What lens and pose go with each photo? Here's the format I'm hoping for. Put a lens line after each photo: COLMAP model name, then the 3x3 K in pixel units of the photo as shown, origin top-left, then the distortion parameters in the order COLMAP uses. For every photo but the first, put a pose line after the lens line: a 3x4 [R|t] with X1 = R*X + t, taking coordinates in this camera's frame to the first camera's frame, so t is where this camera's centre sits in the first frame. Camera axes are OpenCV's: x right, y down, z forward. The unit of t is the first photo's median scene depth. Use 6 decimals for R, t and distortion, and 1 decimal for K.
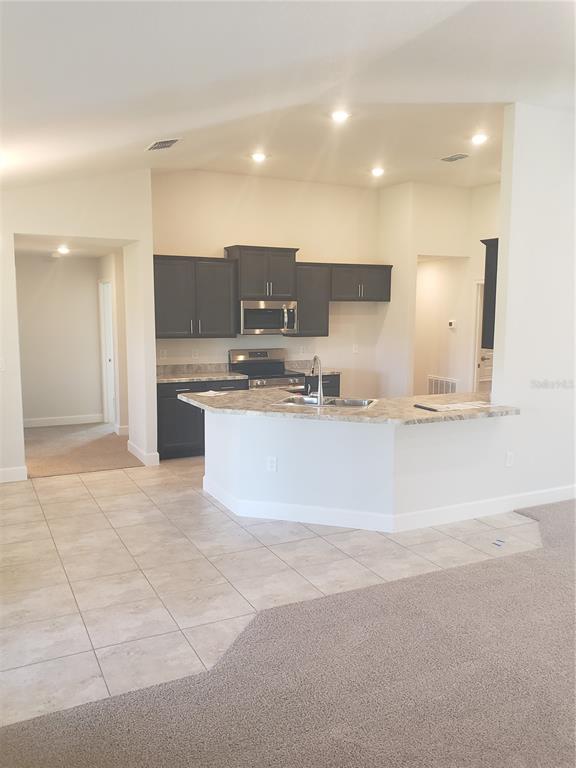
lens RADIAL K [[645.8, 0, 289.0], [0, 645.8, 387.7], [0, 0, 1]] dist [0.062948, -0.010167]
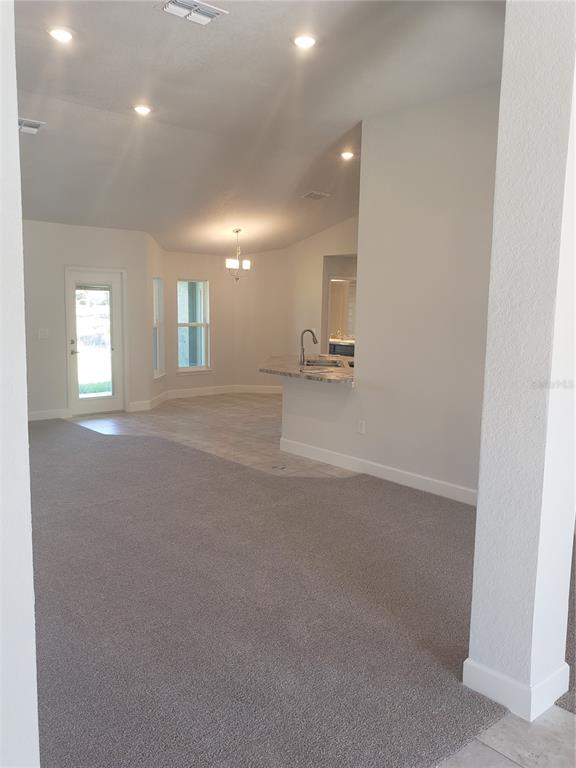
lens RADIAL K [[645.8, 0, 288.8], [0, 645.8, 382.2], [0, 0, 1]] dist [0.062948, -0.010167]
pose [[0.265965, 0.140317, -0.953716, 1.465143], [-0.140807, 0.984393, 0.105563, -0.075383], [0.953643, 0.106214, 0.281572, 0.577731]]
